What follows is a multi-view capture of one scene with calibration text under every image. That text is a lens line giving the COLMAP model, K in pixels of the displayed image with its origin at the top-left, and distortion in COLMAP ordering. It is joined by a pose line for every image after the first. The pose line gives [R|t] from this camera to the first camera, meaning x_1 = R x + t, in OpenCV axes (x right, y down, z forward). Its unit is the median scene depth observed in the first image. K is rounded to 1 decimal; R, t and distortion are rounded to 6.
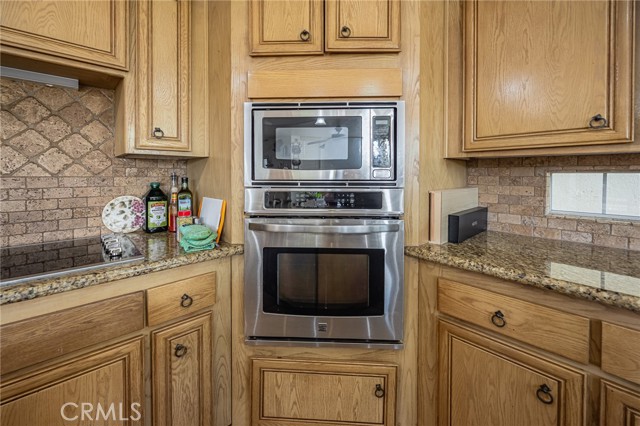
lens RADIAL K [[259.2, 0, 317.0], [0, 259.2, 176.5], [0, 0, 1]] dist [-0.000952, 0.001470]
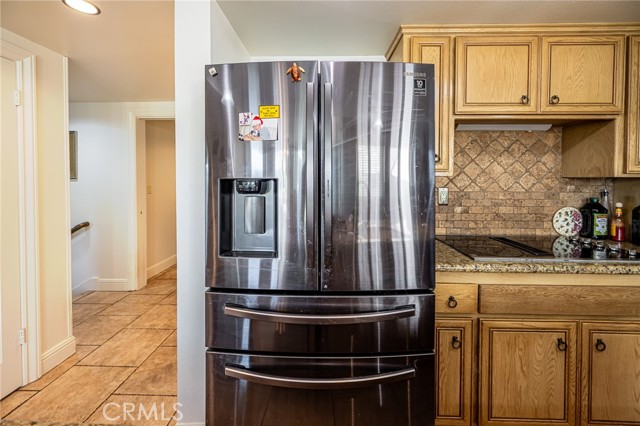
lens RADIAL K [[259.2, 0, 315.3], [0, 259.2, 181.0], [0, 0, 1]] dist [-0.000952, 0.001470]
pose [[0.730613, 0.007438, -0.682751, -0.860014], [-0.012900, 0.999913, -0.002911, -0.040738], [0.682670, 0.010934, 0.730645, -0.893233]]
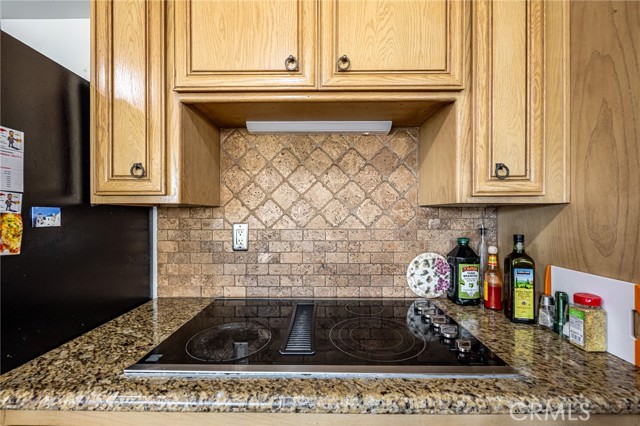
lens RADIAL K [[259.2, 0, 330.6], [0, 259.2, 214.2], [0, 0, 1]] dist [-0.000952, 0.001470]
pose [[0.747996, -0.001046, -0.663703, -0.470375], [-0.006537, 0.999939, -0.008943, -0.043433], [0.663671, 0.011028, 0.747943, 0.192223]]
